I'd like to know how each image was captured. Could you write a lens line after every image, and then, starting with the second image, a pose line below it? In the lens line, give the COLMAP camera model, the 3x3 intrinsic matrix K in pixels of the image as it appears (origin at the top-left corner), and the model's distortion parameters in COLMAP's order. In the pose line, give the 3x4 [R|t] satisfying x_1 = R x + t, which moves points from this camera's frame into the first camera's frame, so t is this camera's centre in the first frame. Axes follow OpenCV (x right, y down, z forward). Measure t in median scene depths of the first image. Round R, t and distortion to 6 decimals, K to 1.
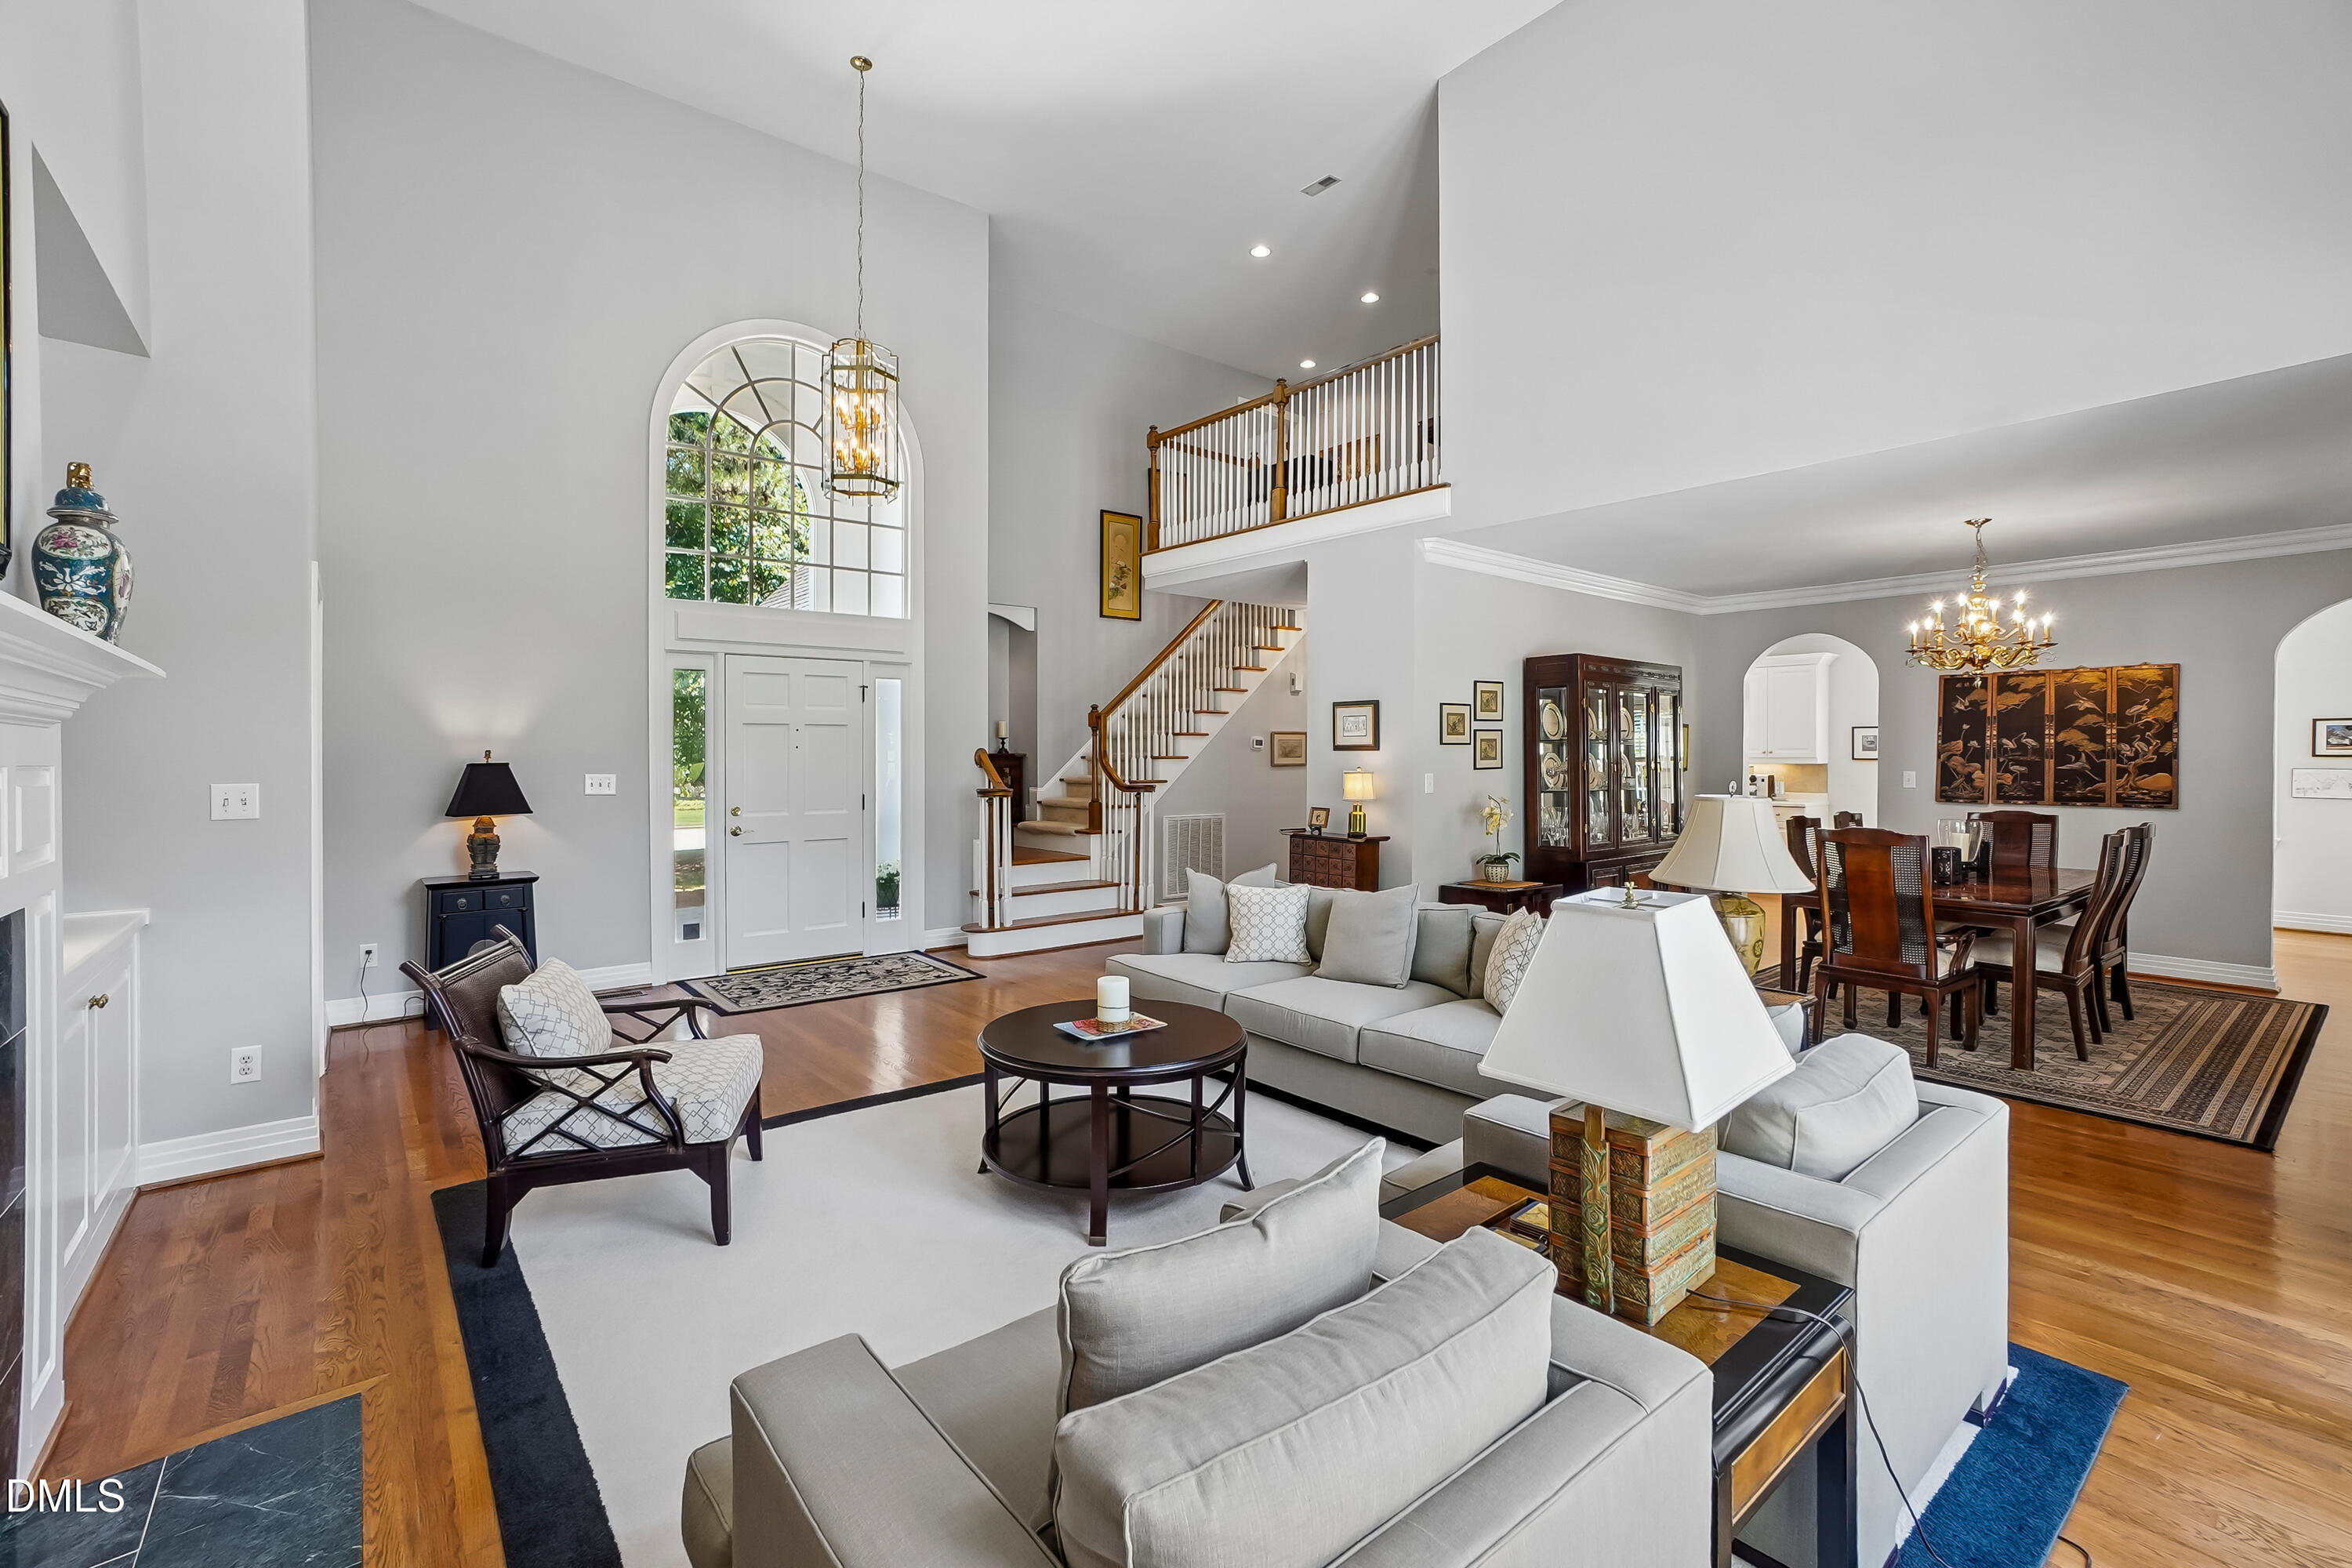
lens RADIAL K [[1043.2, 0, 1159.3], [0, 1043.2, 755.3], [0, 0, 1]] dist [-0.010476, 0.000435]
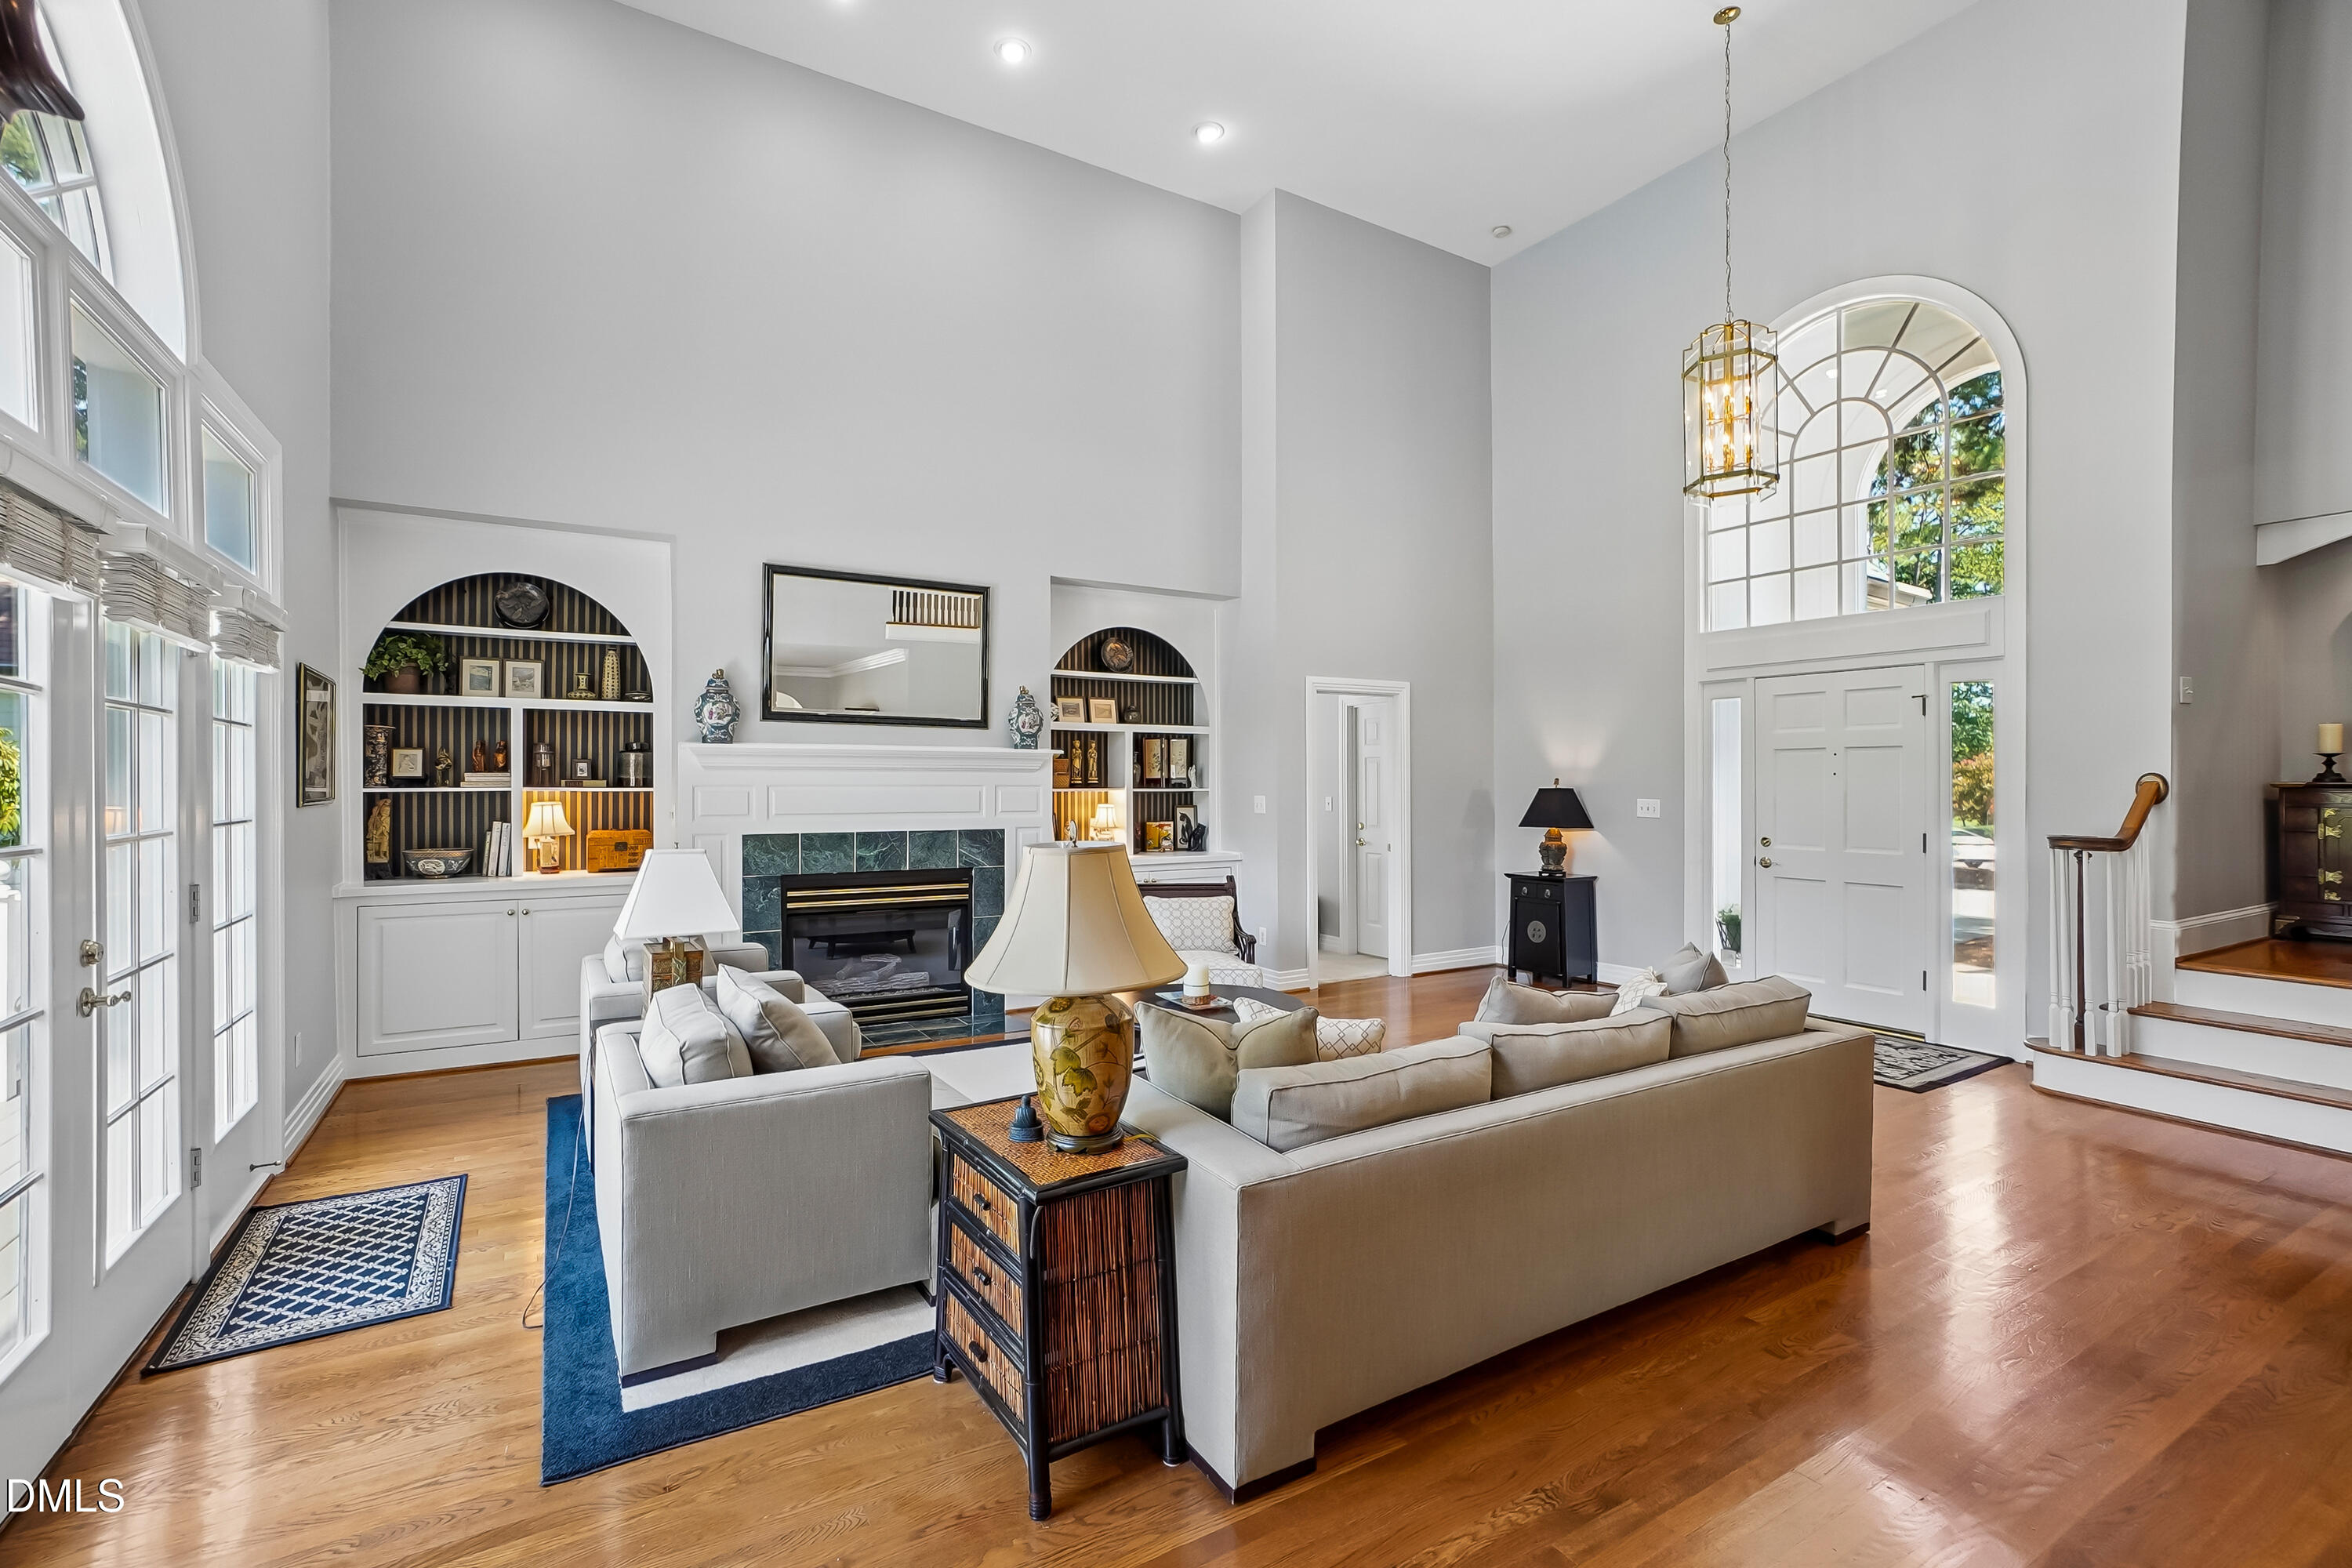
lens RADIAL K [[1031.8, 0, 1152.1], [0, 1031.8, 784.5], [0, 0, 1]] dist [-0.027361, 0.012871]
pose [[-0.133859, 0.006344, -0.990980, 0.611226], [-0.000663, 0.999979, 0.006491, -0.004508], [0.991000, 0.001526, -0.133852, 0.576242]]
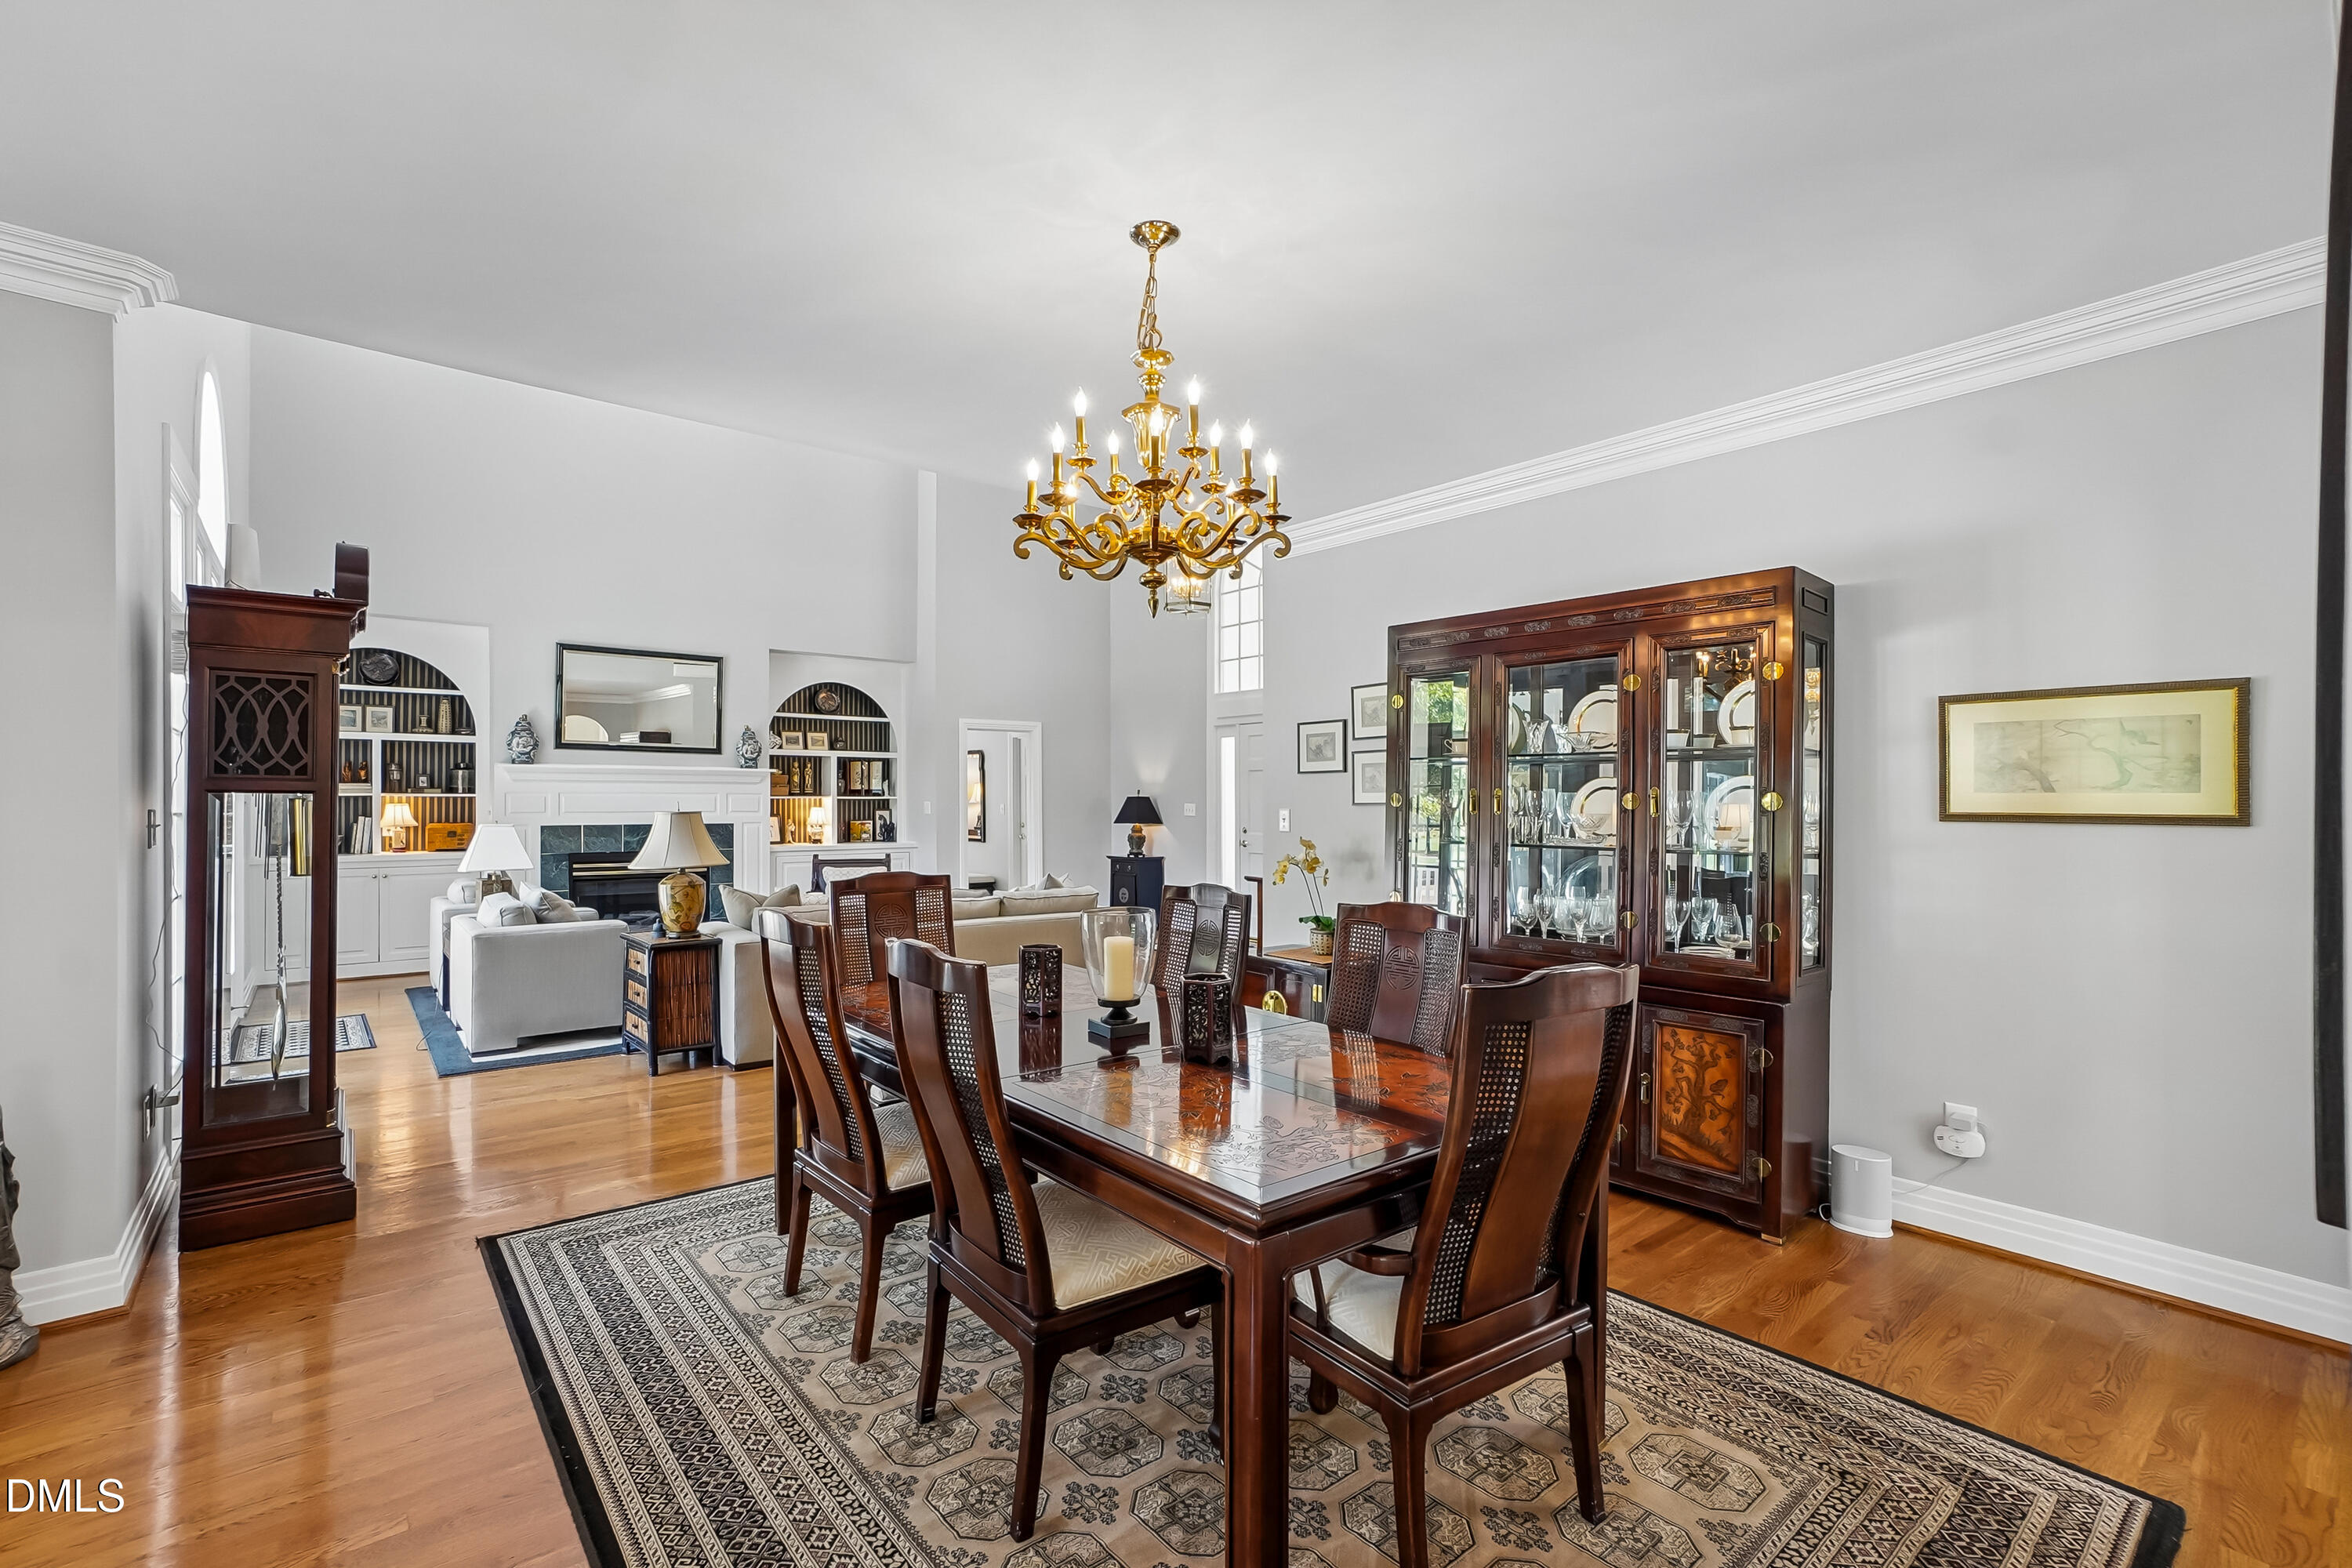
lens RADIAL K [[1035.3, 0, 1131.8], [0, 1035.3, 795.3], [0, 0, 1]] dist [-0.002226, 0.000027]
pose [[-0.006867, 0.000795, -0.999976, 1.083896], [-0.001825, 0.999998, 0.000808, 0.003207], [0.999975, 0.001830, -0.006865, 0.863863]]
